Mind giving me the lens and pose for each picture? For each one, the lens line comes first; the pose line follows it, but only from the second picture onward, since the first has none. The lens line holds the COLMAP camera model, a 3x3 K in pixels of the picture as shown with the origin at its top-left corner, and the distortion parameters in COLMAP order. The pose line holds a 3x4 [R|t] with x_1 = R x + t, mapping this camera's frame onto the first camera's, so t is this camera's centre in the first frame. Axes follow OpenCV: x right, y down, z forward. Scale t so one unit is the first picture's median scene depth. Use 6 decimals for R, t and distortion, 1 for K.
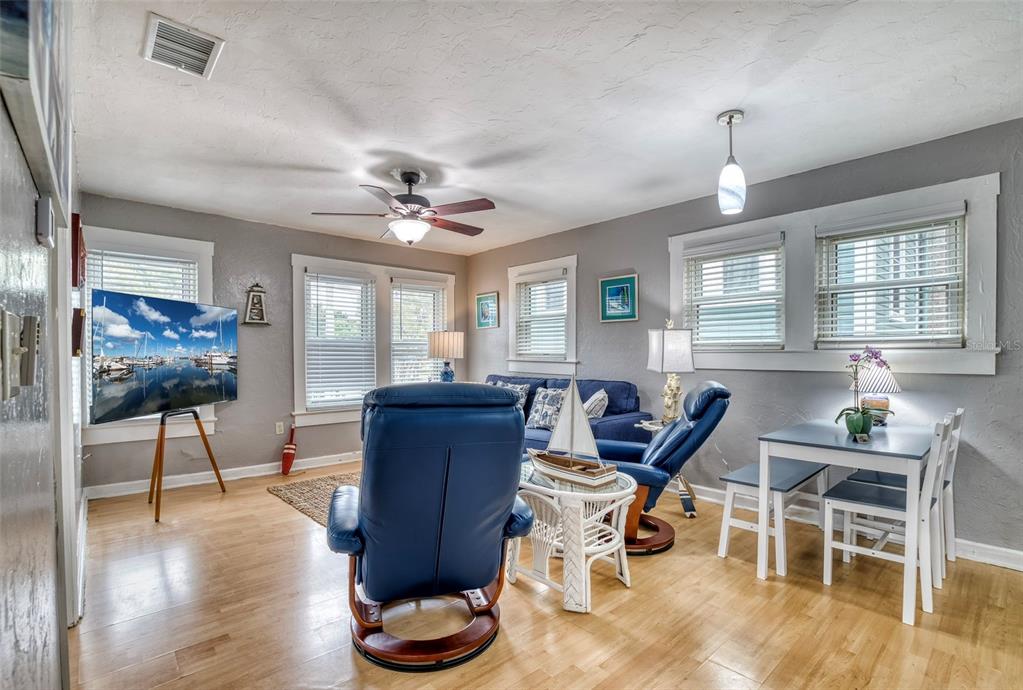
lens RADIAL K [[473.5, 0, 511.5], [0, 473.5, 345.0], [0, 0, 1]] dist [-0.000214, 0.000002]
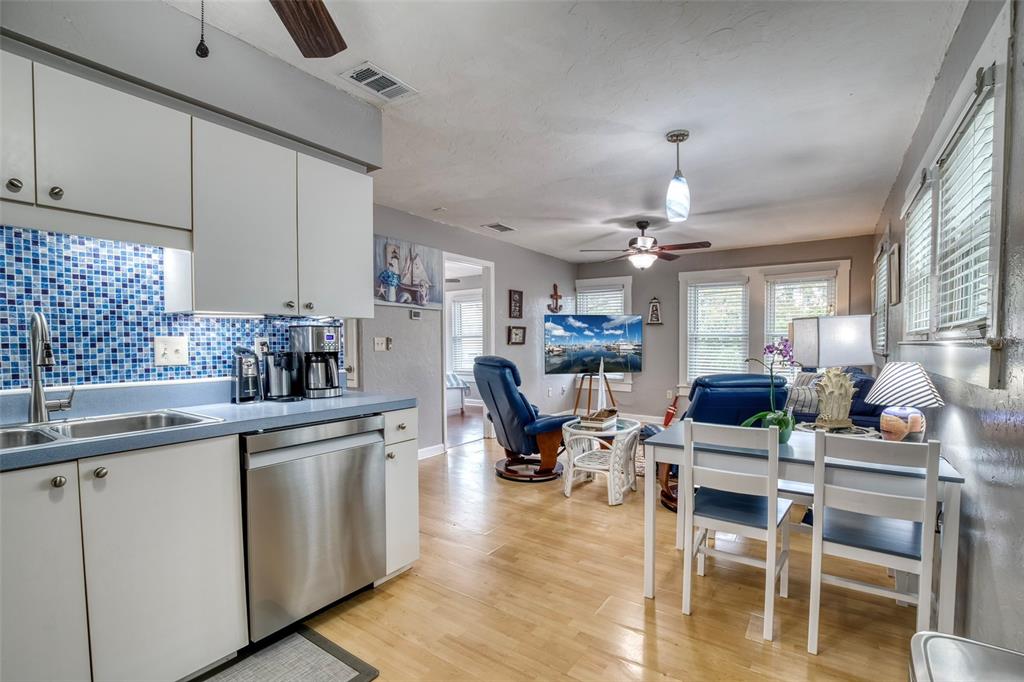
lens RADIAL K [[469.2, 0, 512.0], [0, 469.2, 341.0], [0, 0, 1]] dist [-0.000083, 0.000012]
pose [[0.253091, 0.007190, -0.967416, 1.012686], [0.015021, 0.999823, 0.011361, -0.016793], [0.967326, -0.017407, 0.252938, 0.219804]]
